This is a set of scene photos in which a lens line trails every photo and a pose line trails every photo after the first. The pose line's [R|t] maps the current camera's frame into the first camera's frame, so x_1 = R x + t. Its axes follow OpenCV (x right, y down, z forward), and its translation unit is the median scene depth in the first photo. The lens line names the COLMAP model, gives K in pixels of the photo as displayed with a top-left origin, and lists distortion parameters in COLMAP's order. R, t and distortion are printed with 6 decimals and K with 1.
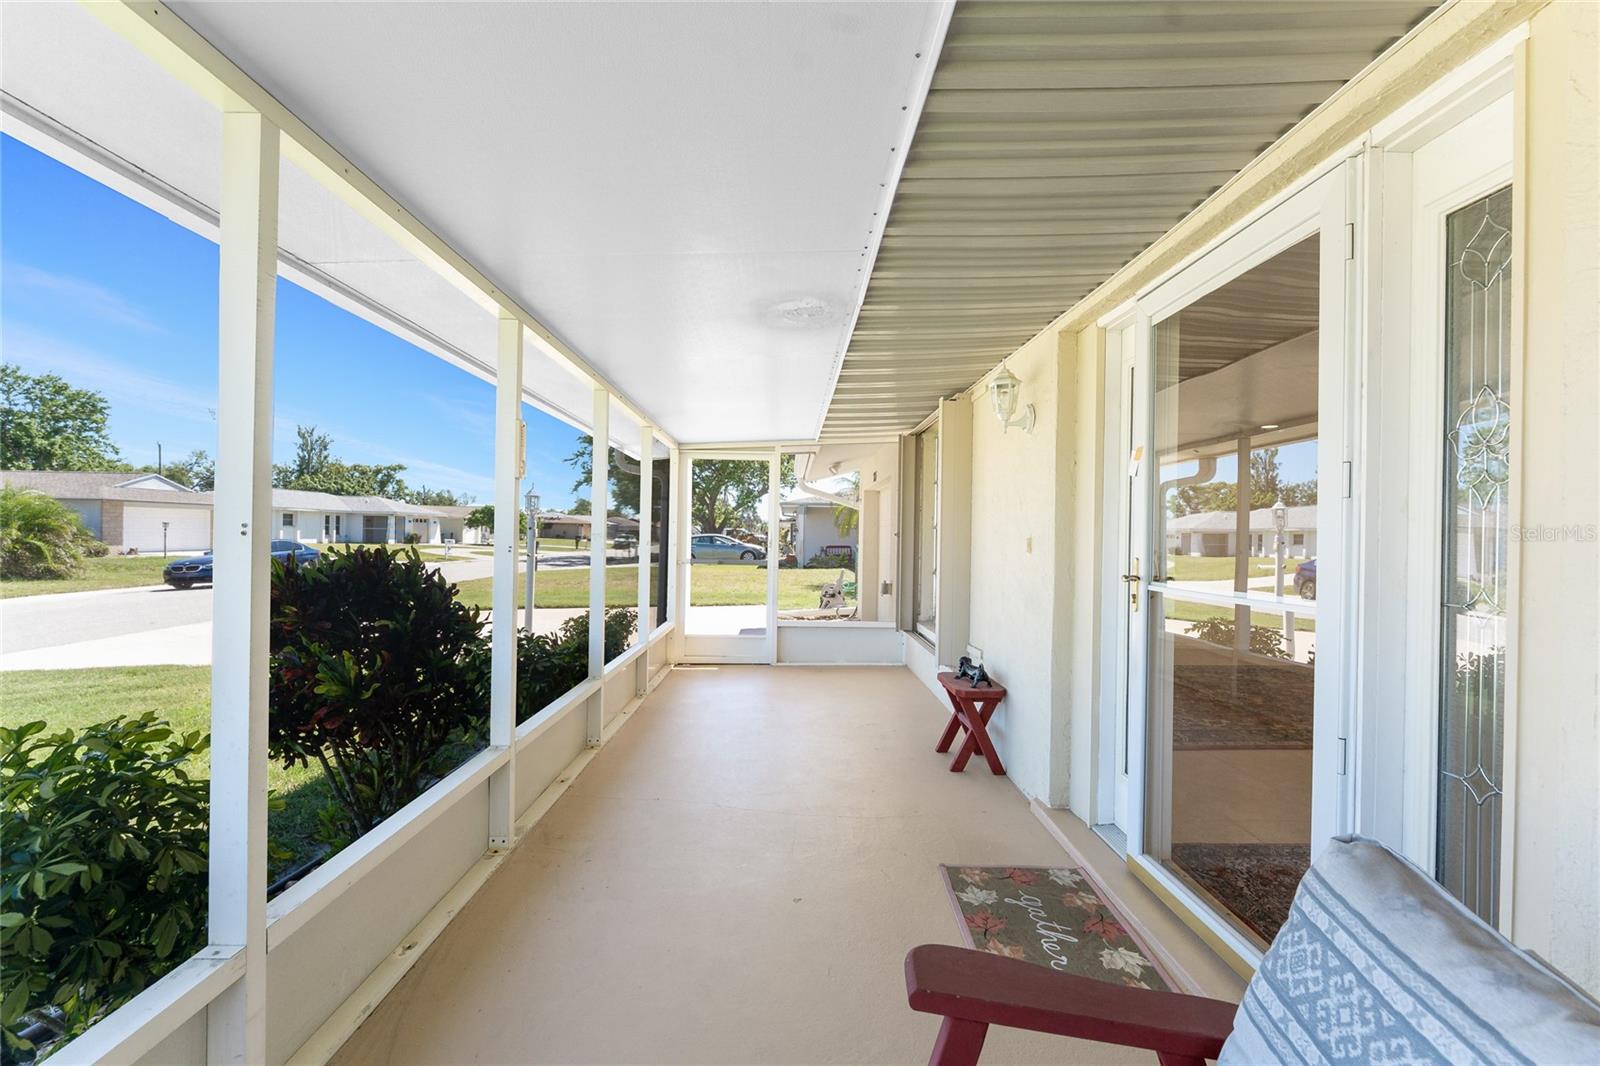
lens RADIAL K [[650.2, 0, 805.1], [0, 650.2, 536.5], [0, 0, 1]] dist [-0.002845, -0.000120]
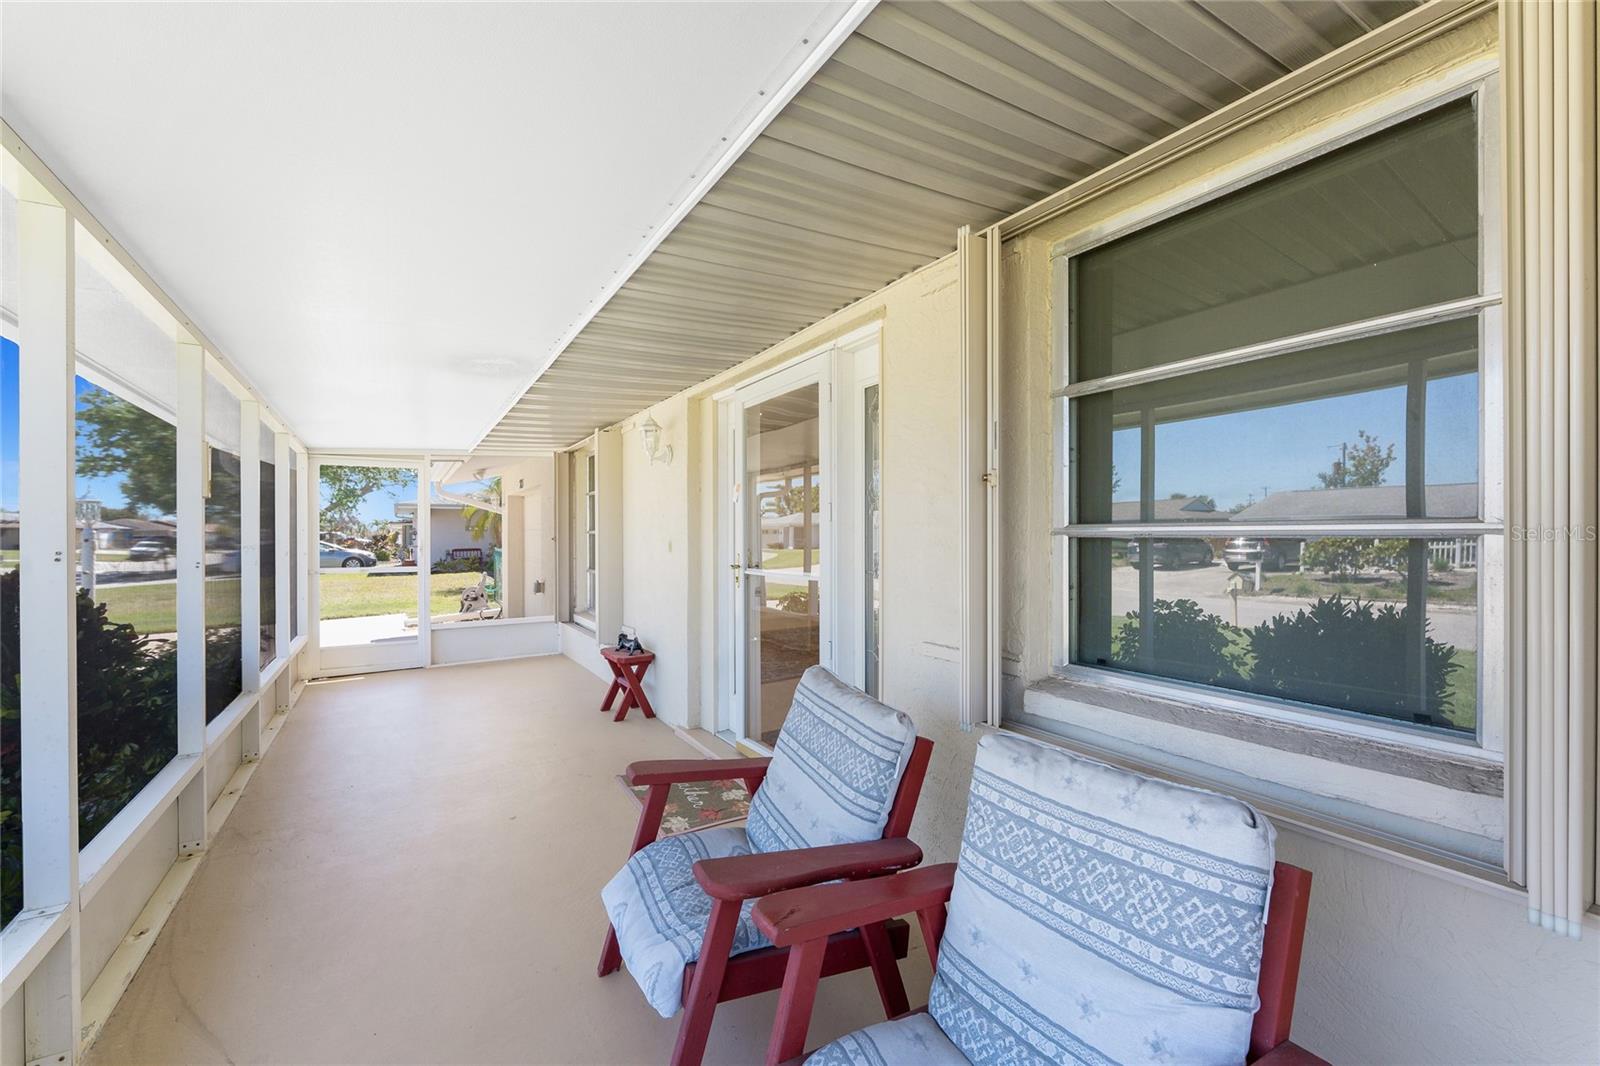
lens RADIAL K [[650.2, 0, 805.1], [0, 650.2, 536.5], [0, 0, 1]] dist [-0.002845, -0.000120]
pose [[0.846936, -0.019571, 0.531335, -0.131414], [0.017419, 0.999807, 0.009060, -0.013728], [-0.531409, 0.001582, 0.847114, -0.293124]]
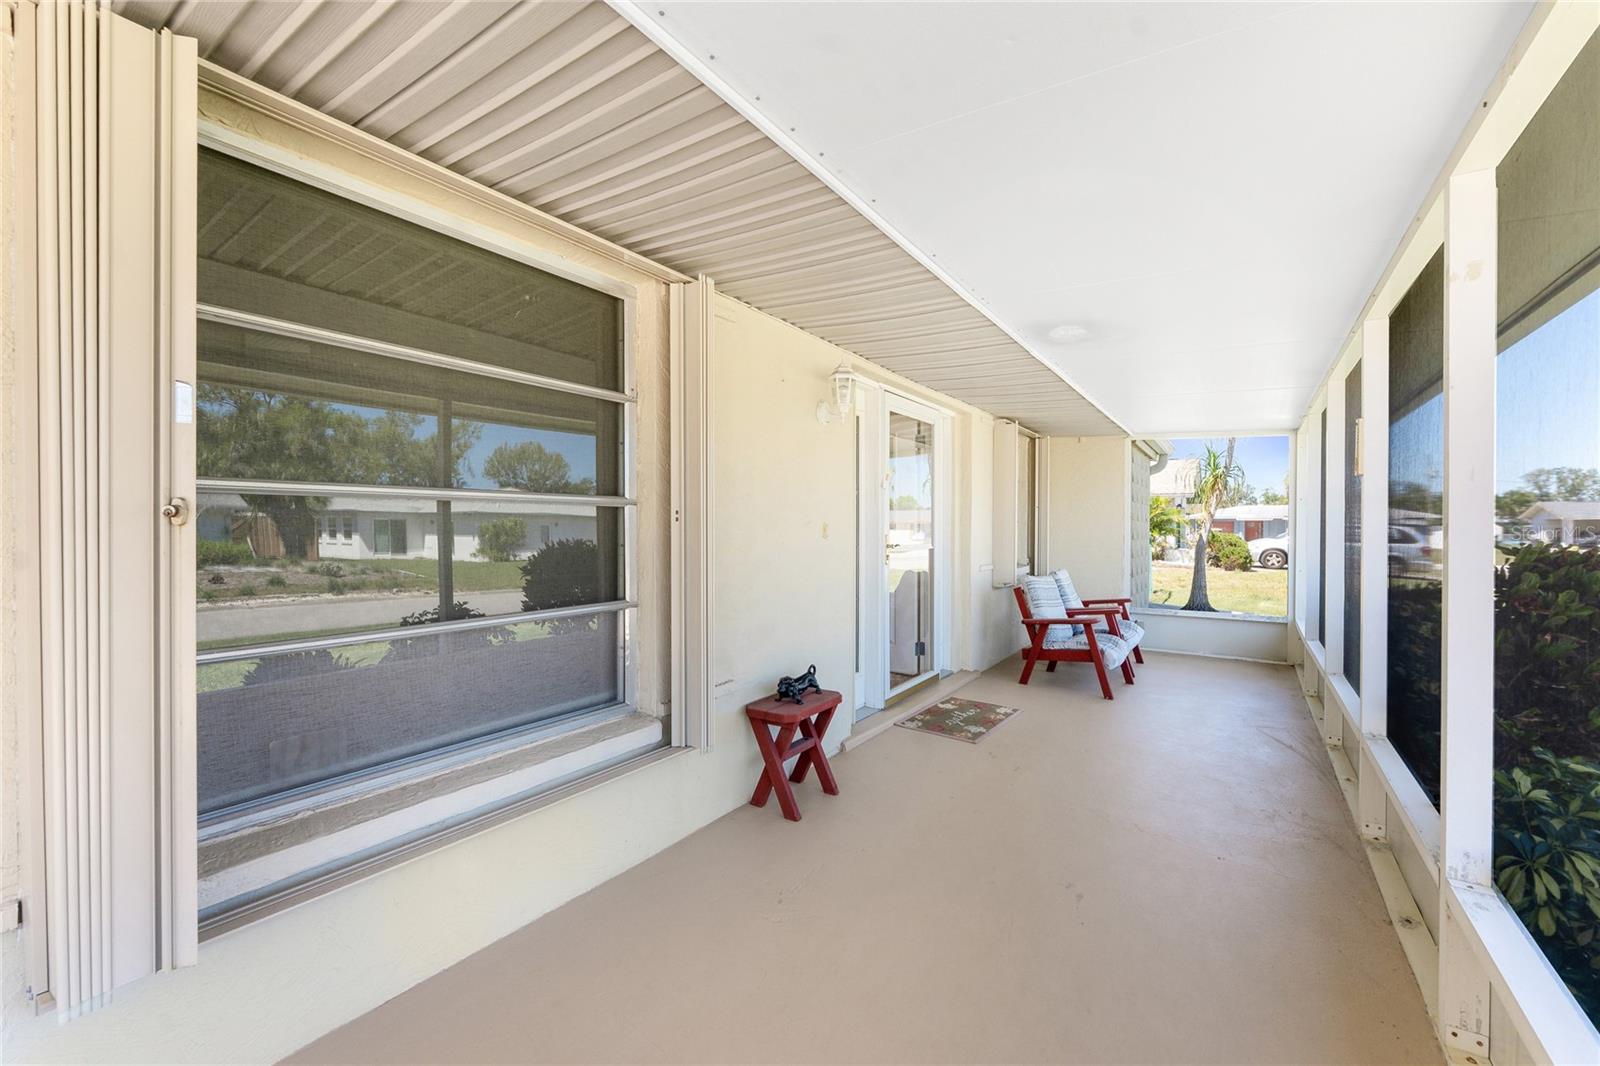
lens RADIAL K [[650.2, 0, 805.1], [0, 650.2, 536.5], [0, 0, 1]] dist [-0.002845, -0.000120]
pose [[-0.815107, -0.024043, 0.578811, -0.241850], [-0.015014, 0.999680, 0.020382, 0.002796], [-0.579116, 0.007923, -0.815207, 1.794728]]
